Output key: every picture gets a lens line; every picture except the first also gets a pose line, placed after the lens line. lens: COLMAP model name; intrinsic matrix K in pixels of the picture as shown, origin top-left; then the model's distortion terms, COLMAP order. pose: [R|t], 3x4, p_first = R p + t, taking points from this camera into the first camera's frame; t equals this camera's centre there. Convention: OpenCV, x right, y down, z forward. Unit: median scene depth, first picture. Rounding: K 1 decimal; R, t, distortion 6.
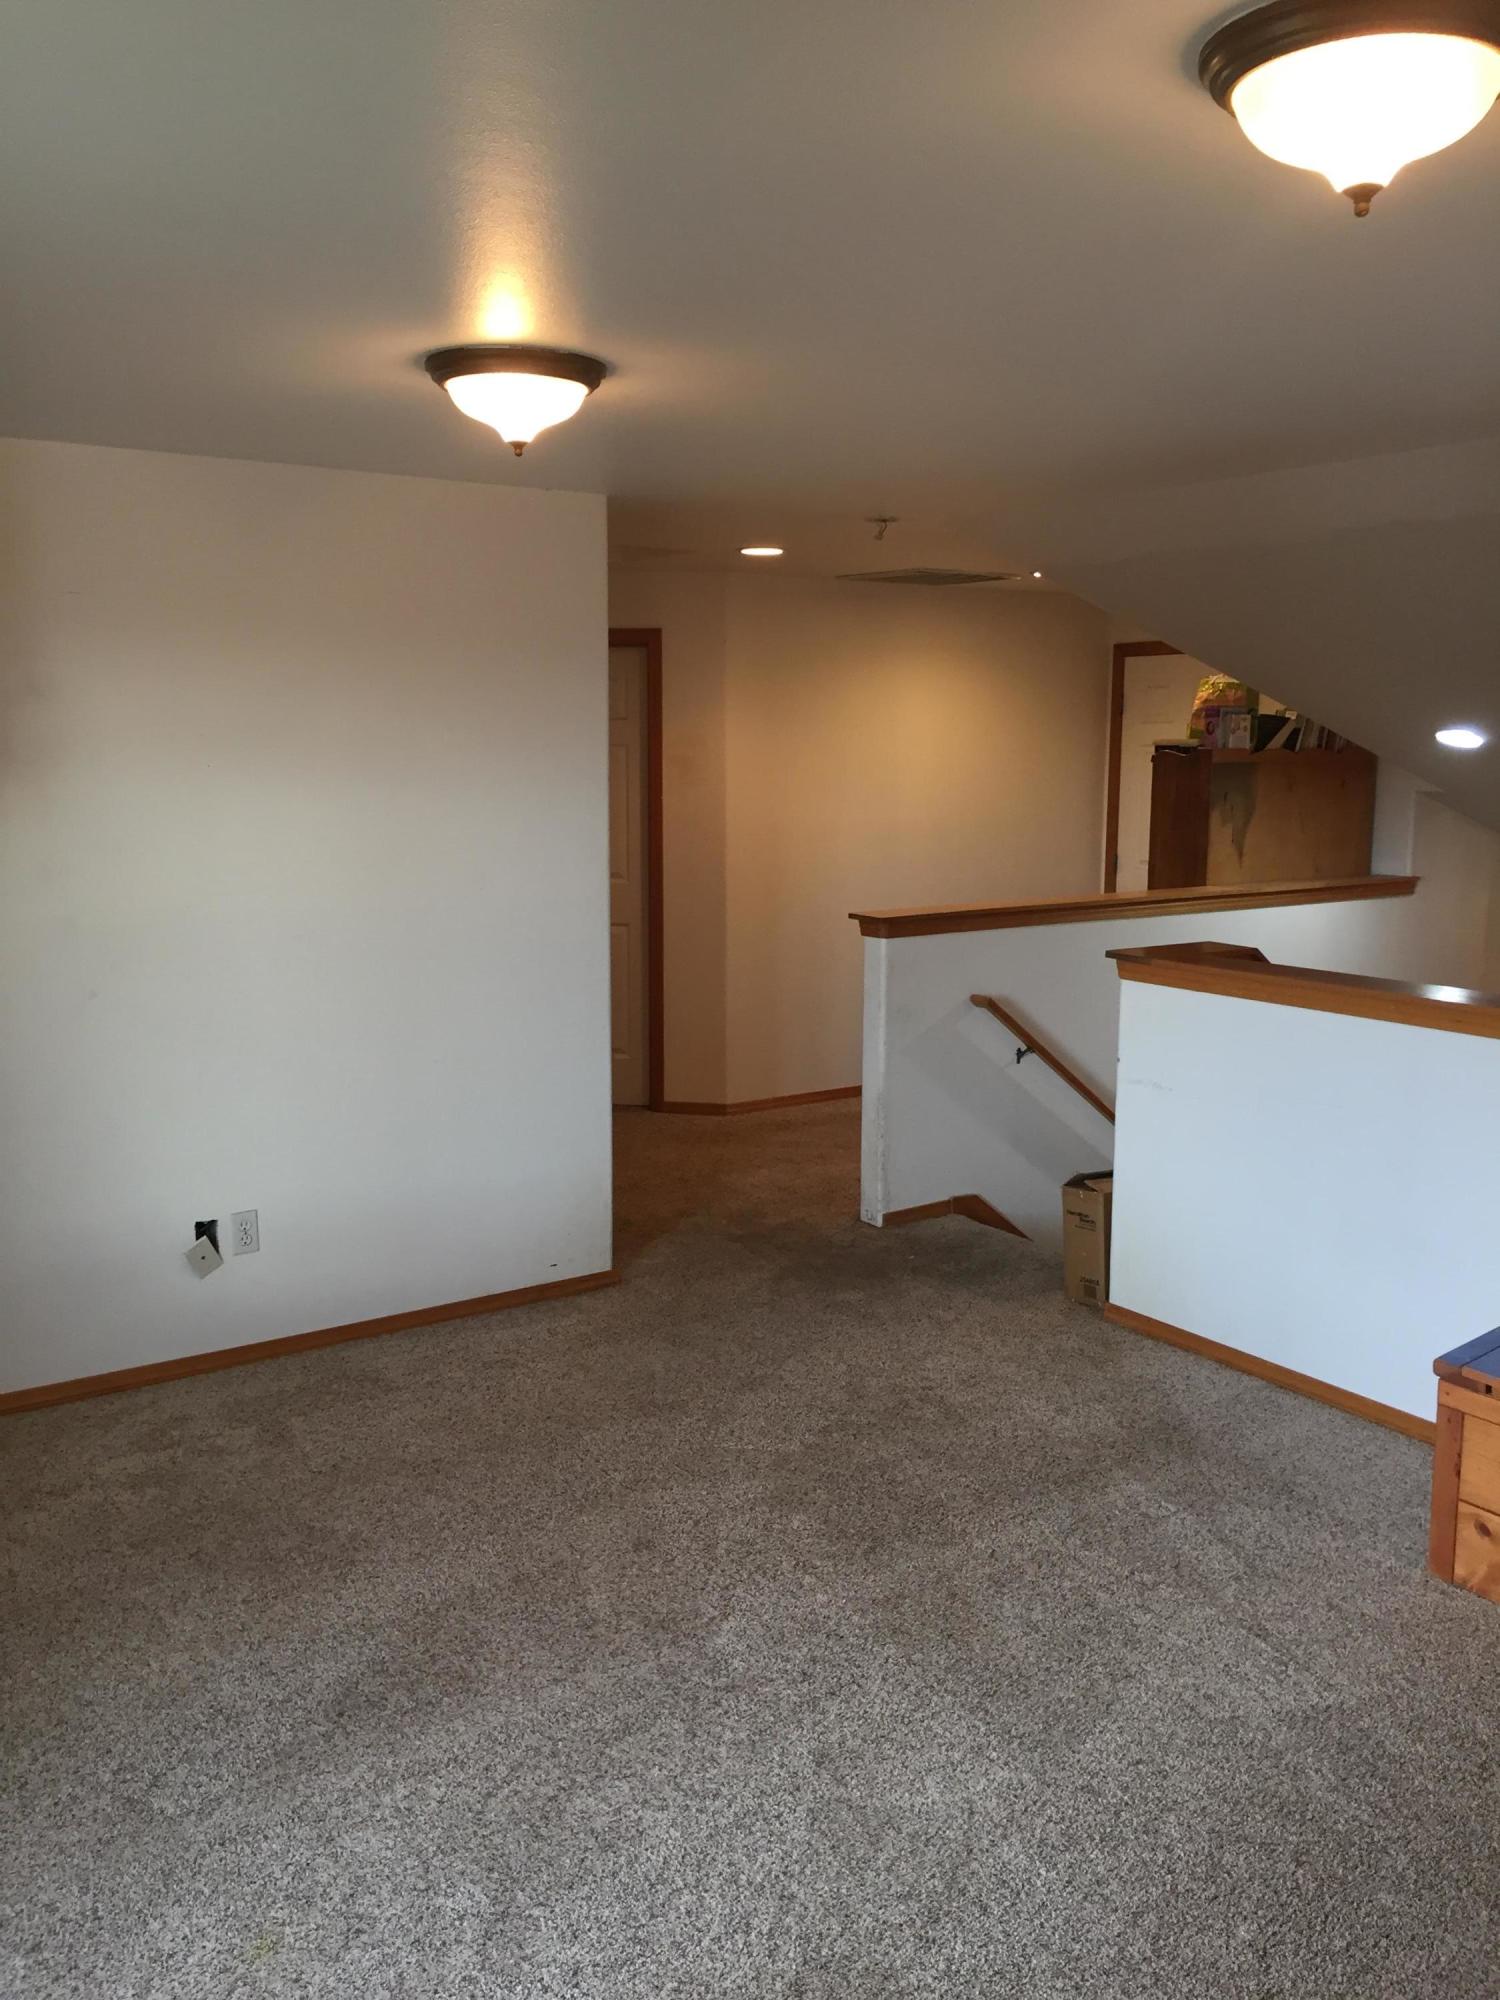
lens RADIAL K [[1714.1, 0, 745.8], [0, 1714.1, 999.9], [0, 0, 1]] dist [0.033598, -0.034692]
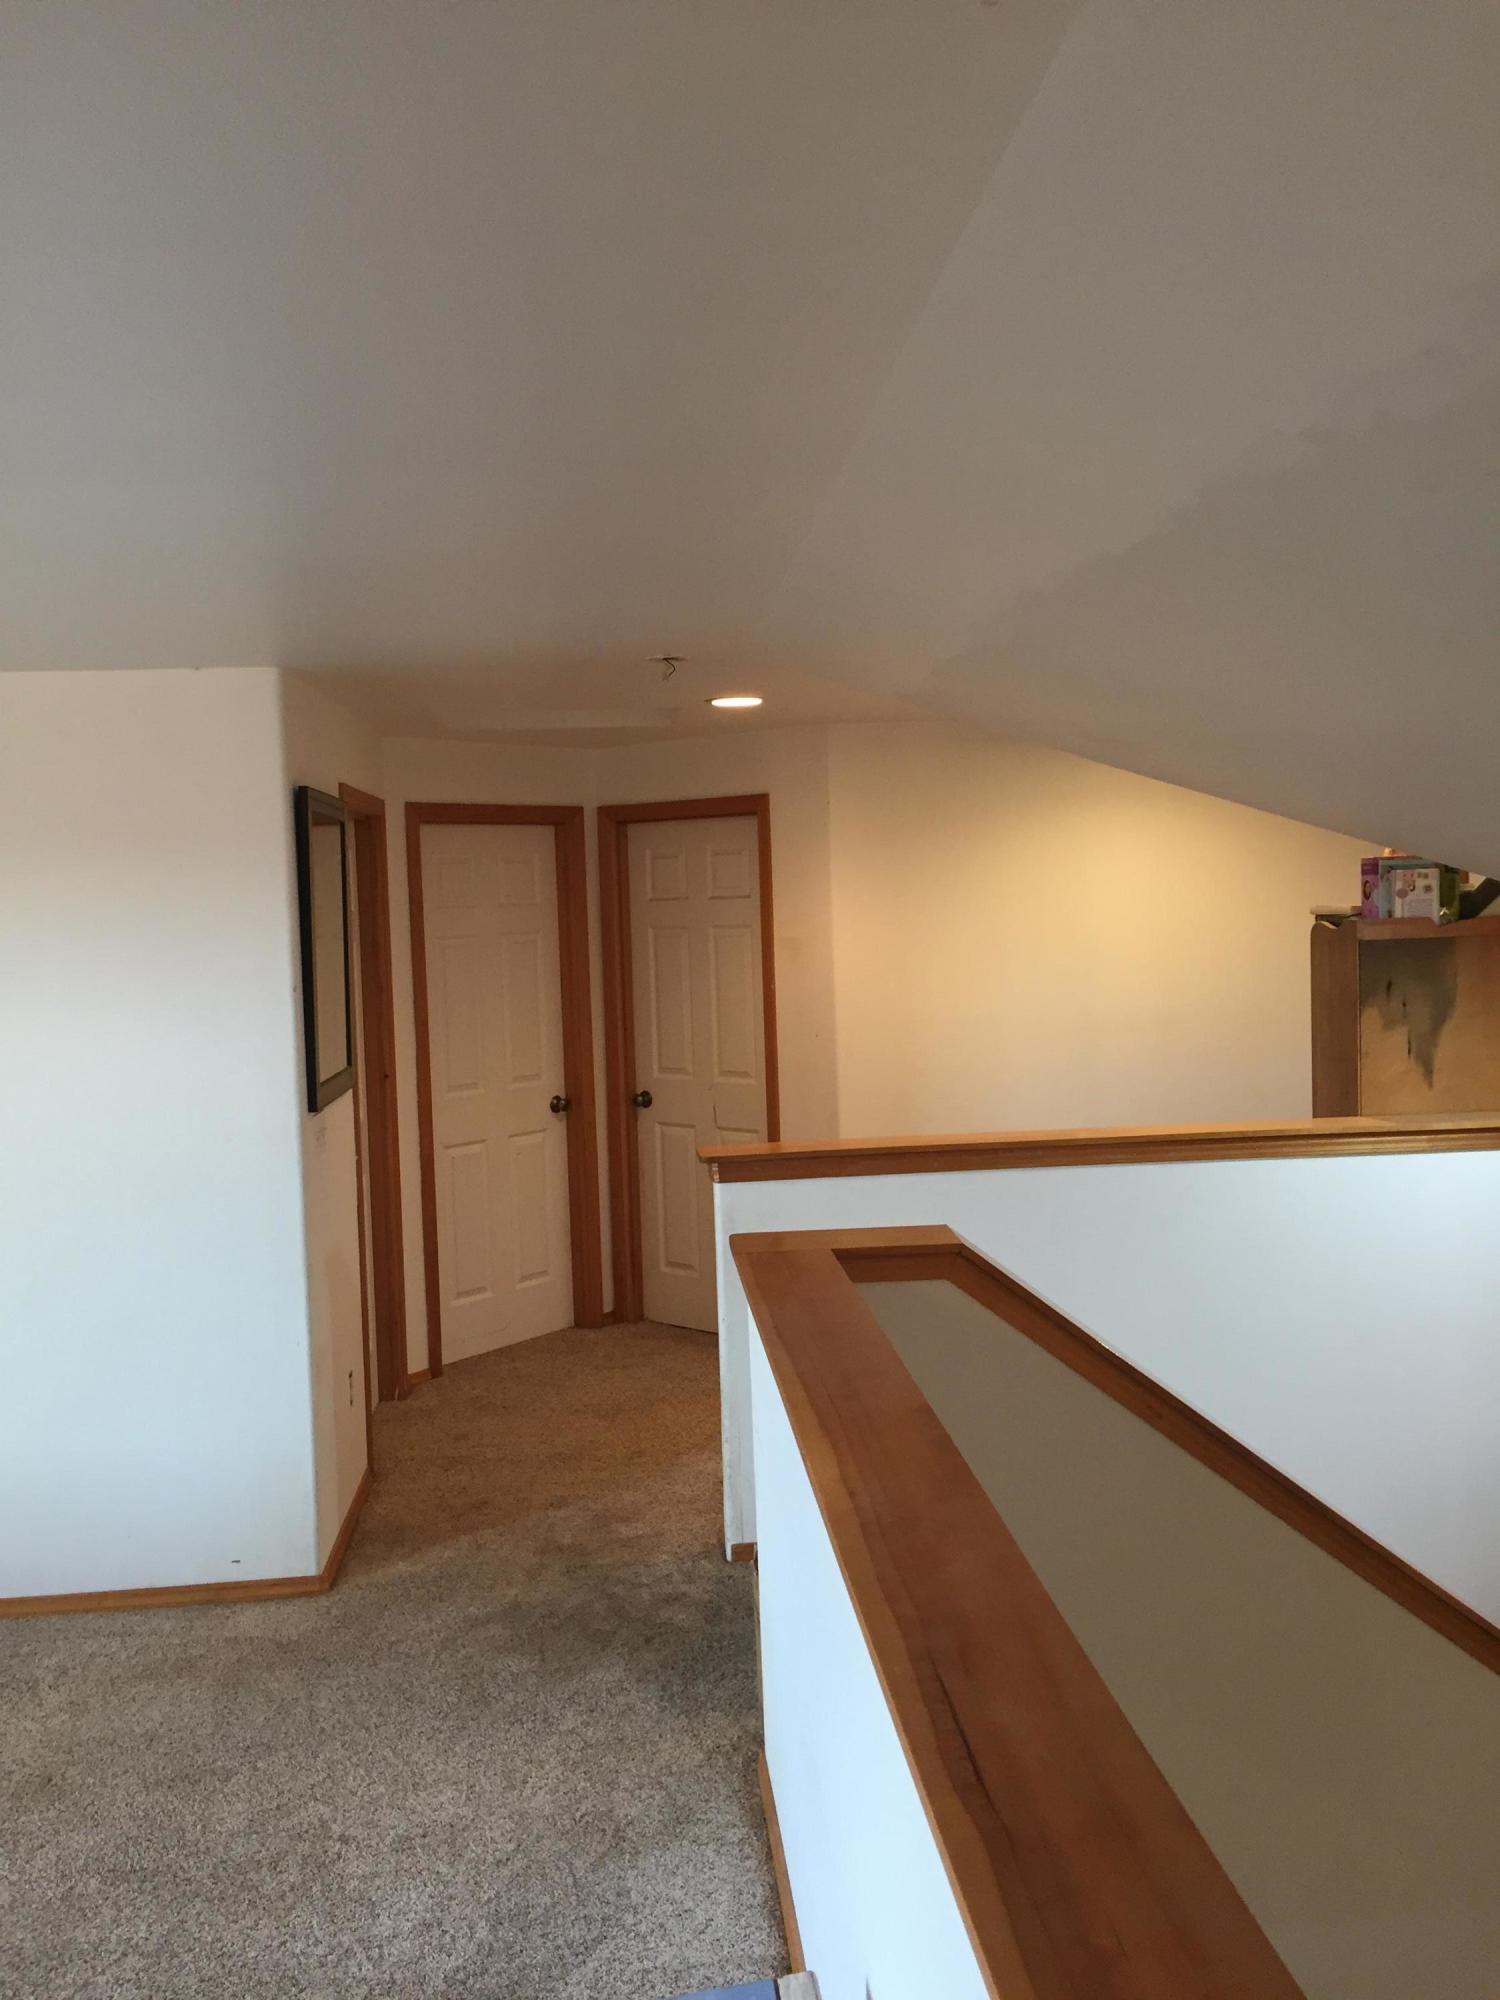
lens RADIAL K [[1714.1, 0, 750.6], [0, 1714.1, 997.8], [0, 0, 1]] dist [0.033598, -0.034692]
pose [[0.873381, -0.002834, -0.487029, 0.448123], [-0.042057, 0.995809, -0.081215, -0.053791], [0.485217, 0.091415, 0.869602, 0.312083]]
